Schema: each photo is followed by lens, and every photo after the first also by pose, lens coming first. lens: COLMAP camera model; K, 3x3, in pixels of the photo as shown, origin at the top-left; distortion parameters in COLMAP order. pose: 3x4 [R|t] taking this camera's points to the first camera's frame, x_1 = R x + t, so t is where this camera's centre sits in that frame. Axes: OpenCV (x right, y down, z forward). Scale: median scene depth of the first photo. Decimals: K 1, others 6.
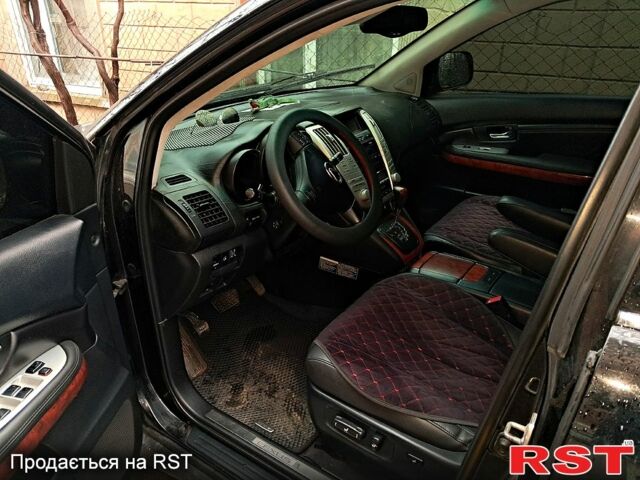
lens RADIAL K [[516.0, 0, 319.3], [0, 516.0, 239.6], [0, 0, 1]] dist [-0.002021, 0.015805]
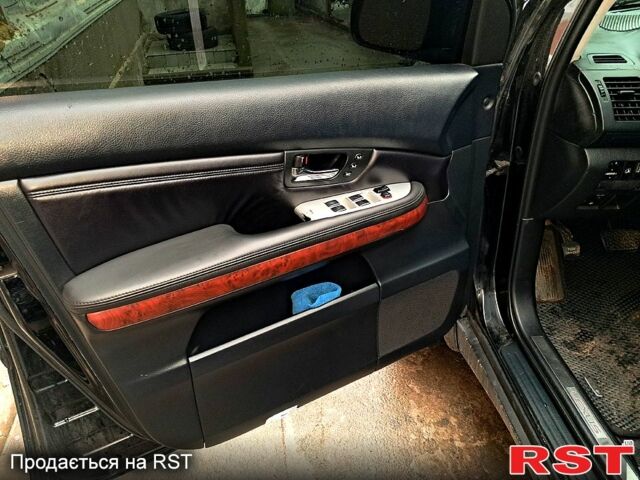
lens RADIAL K [[516.0, 0, 319.2], [0, 516.0, 240.8], [0, 0, 1]] dist [-0.002021, 0.015805]
pose [[0.632811, 0.377295, -0.676165, 0.097163], [-0.297880, 0.924670, 0.237178, 0.091515], [0.714715, 0.051327, 0.697530, 0.112466]]
